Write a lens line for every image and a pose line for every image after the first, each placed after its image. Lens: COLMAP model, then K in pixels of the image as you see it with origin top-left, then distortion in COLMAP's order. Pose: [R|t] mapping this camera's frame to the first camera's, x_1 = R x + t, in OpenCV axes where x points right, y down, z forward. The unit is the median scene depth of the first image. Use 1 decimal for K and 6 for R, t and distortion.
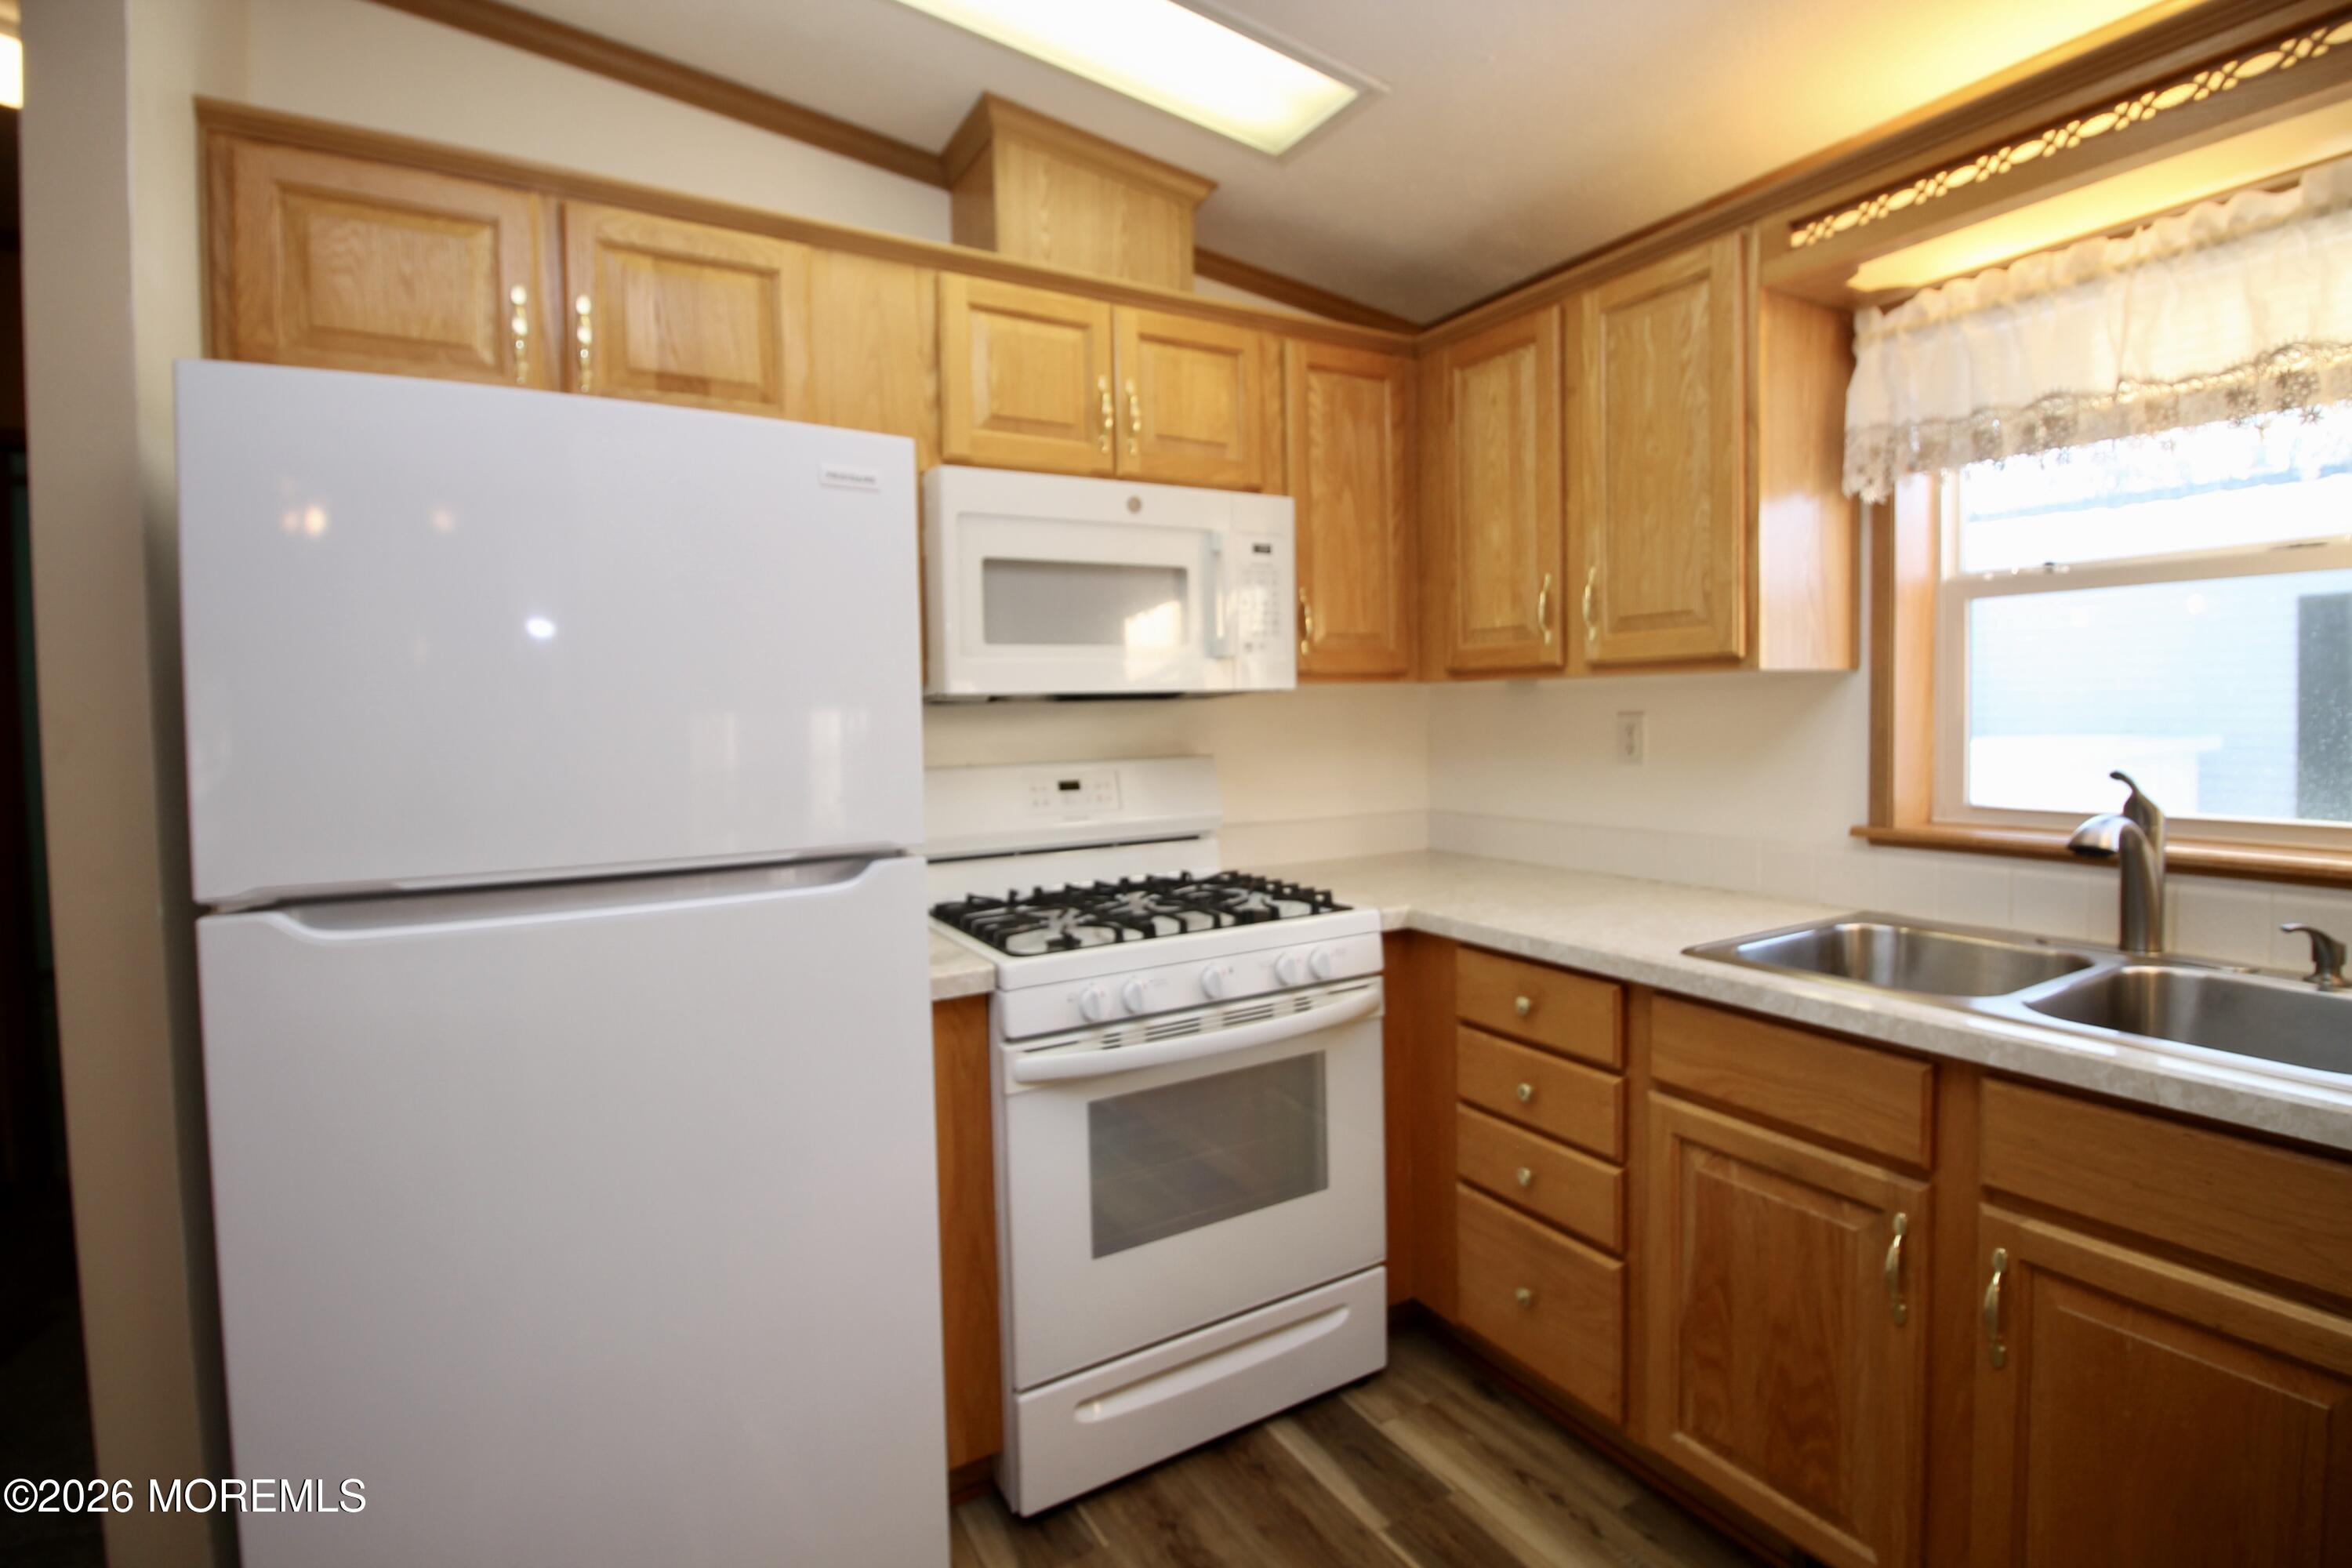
lens RADIAL K [[1098.4, 0, 1186.6], [0, 1098.4, 750.8], [0, 0, 1]] dist [0.003389, -0.015101]
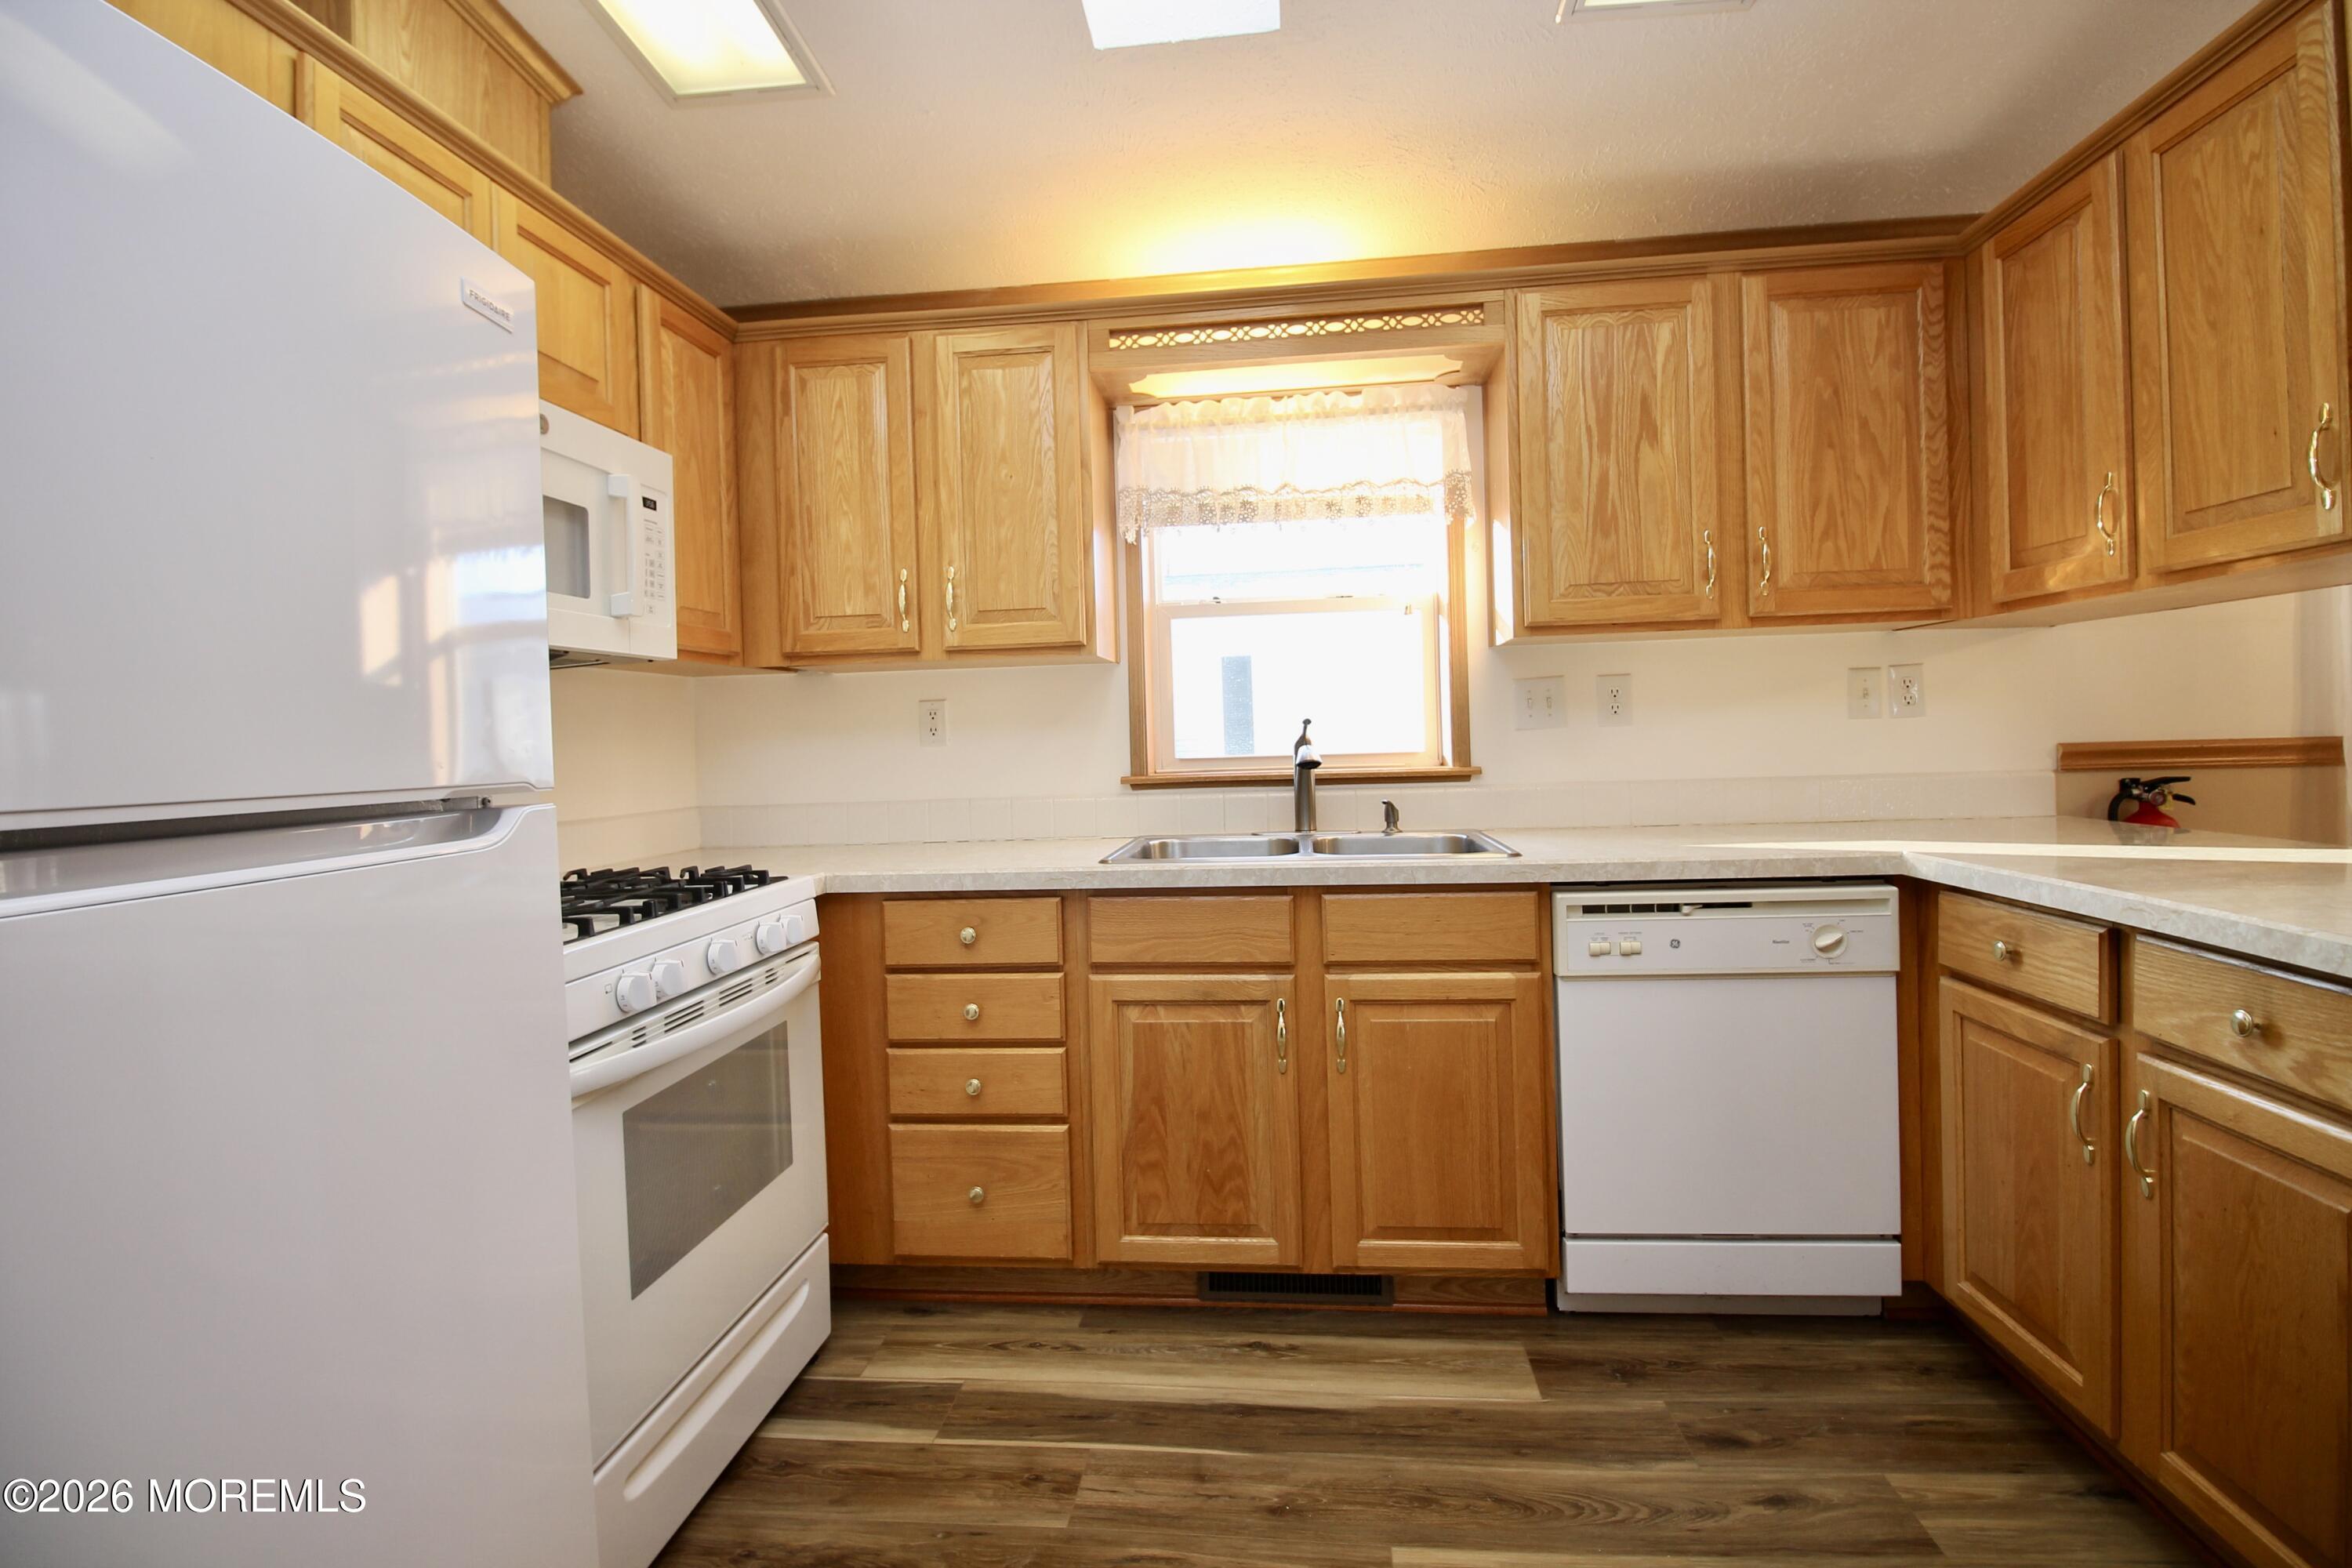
lens RADIAL K [[1098.4, 0, 1186.6], [0, 1098.4, 750.8], [0, 0, 1]] dist [0.003389, -0.015101]
pose [[0.593994, -0.009299, 0.804415, -0.450642], [0.050075, 0.998422, -0.025434, 0.075494], [-0.802909, 0.055389, 0.593522, 0.120832]]
